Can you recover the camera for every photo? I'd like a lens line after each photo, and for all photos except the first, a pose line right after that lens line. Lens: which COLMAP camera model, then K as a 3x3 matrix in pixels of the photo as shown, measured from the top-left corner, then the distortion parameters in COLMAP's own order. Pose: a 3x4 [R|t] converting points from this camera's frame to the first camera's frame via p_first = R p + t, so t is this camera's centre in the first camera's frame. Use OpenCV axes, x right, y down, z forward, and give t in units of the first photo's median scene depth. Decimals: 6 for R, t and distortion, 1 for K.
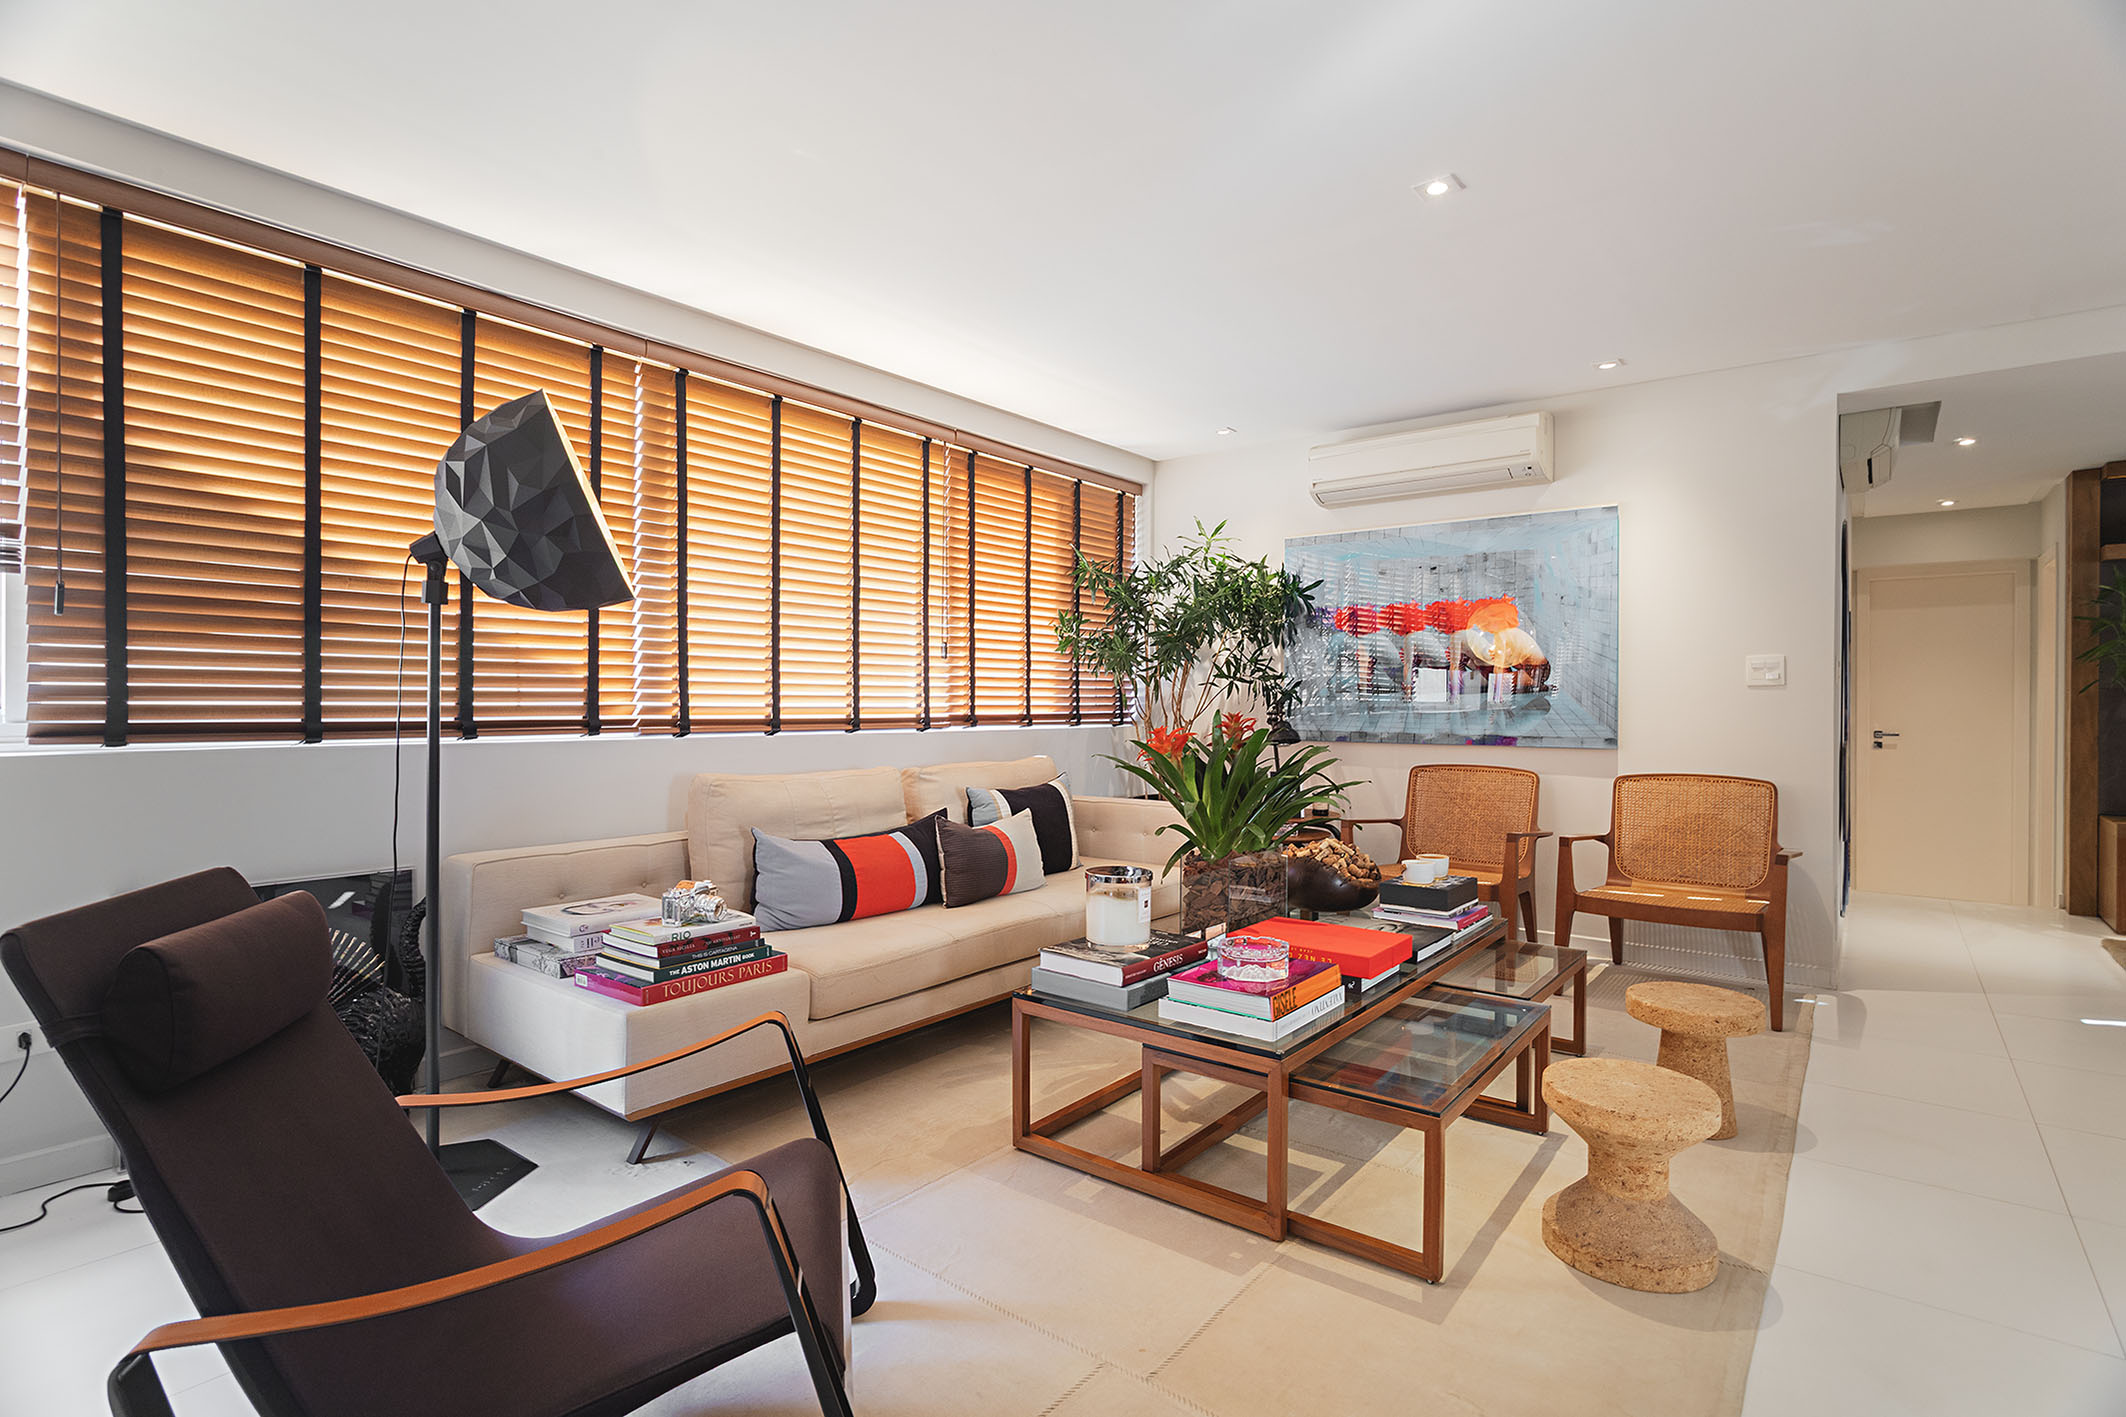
lens RADIAL K [[1026.1, 0, 1063.0], [0, 1026.1, 708.5], [0, 0, 1]] dist [-0.022954, 0.011136]
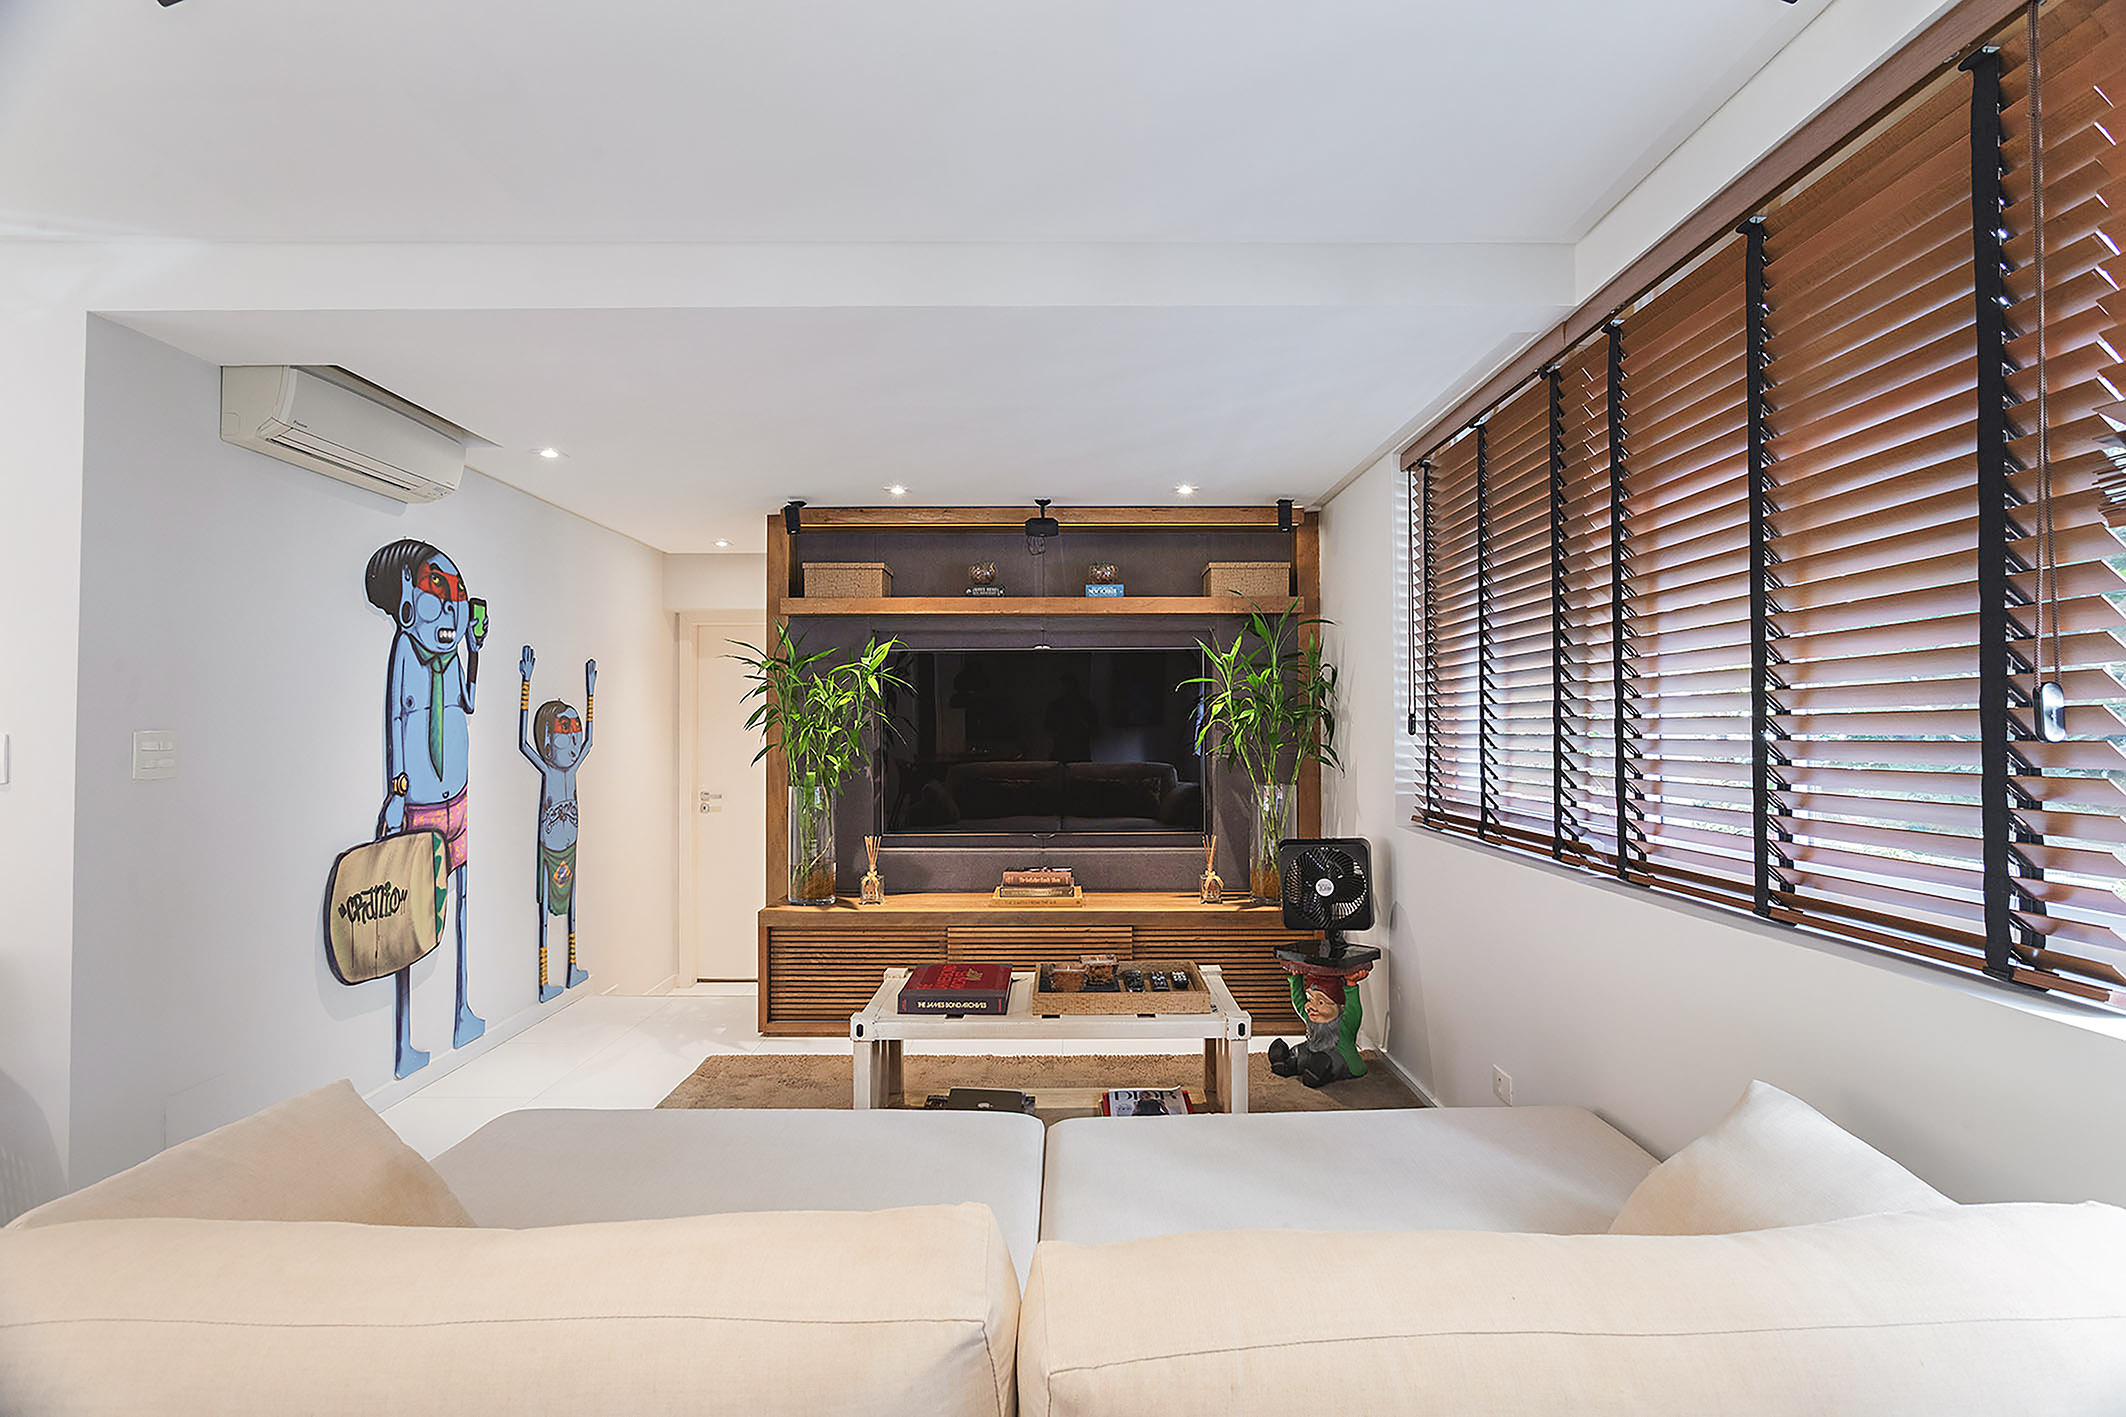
lens RADIAL K [[1026.1, 0, 1063.0], [0, 1026.1, 708.5], [0, 0, 1]] dist [-0.022954, 0.011136]
pose [[0.787208, 0.008464, 0.616629, 0.725419], [0.005794, 0.999760, -0.021119, -0.045235], [-0.616660, 0.020197, 0.786970, 0.134559]]
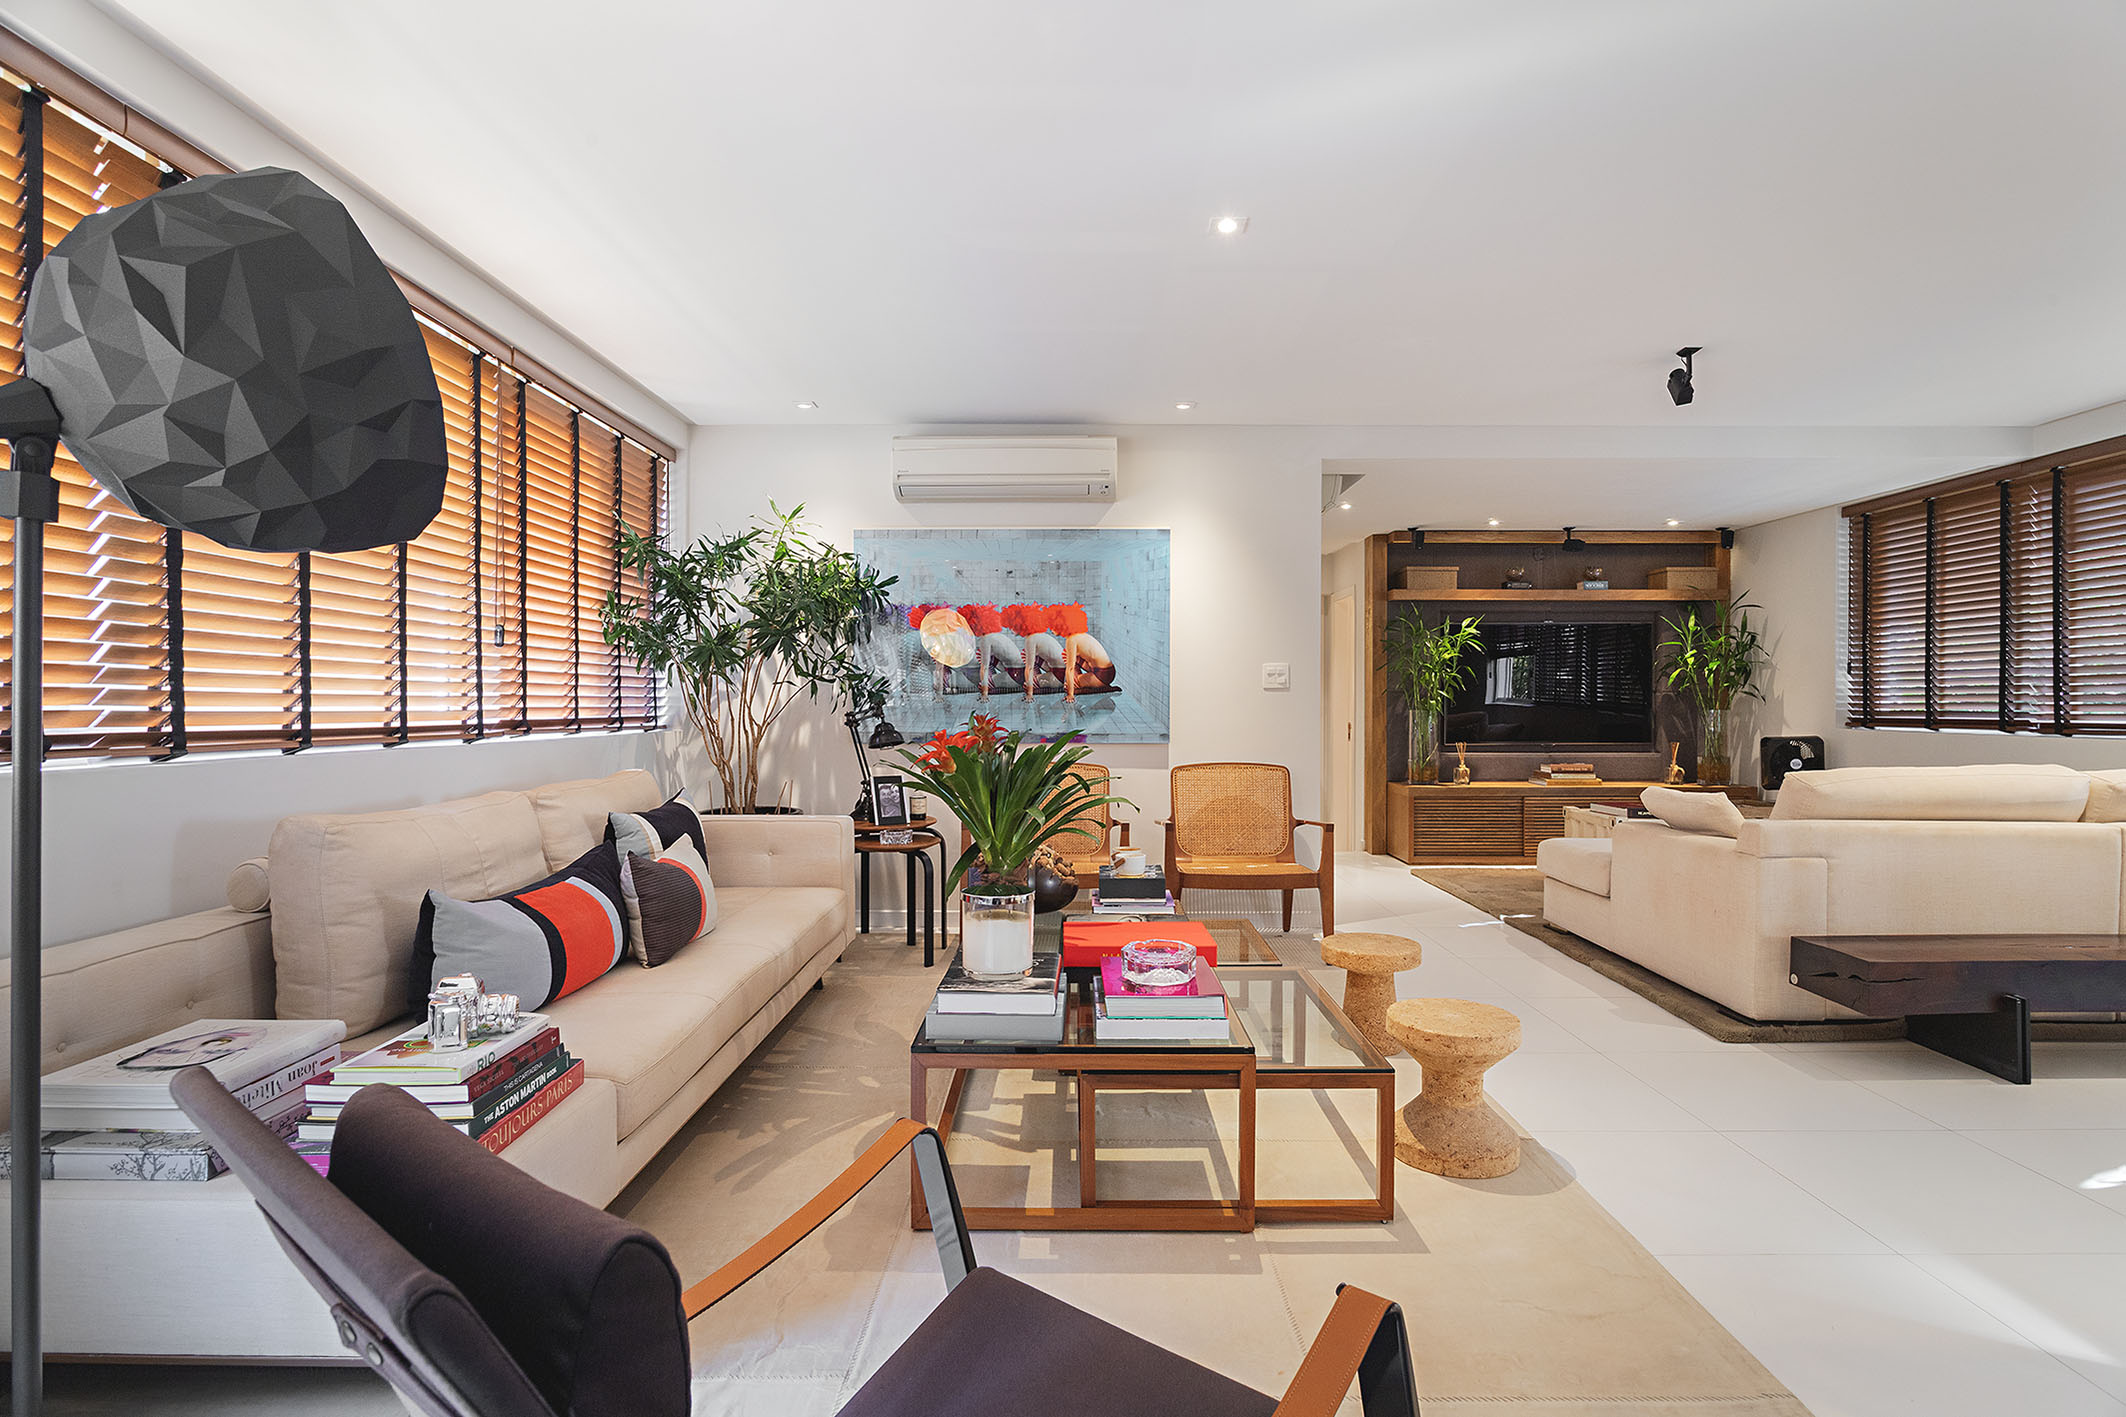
lens RADIAL K [[1067.4, 0, 1053.6], [0, 1067.4, 710.7], [0, 0, 1]] dist [-0.024103, 0.011045]
pose [[0.791668, -0.006891, 0.610913, -0.274357], [0.006121, 0.999976, 0.003348, -0.001339], [-0.610921, 0.001089, 0.791691, 0.130584]]
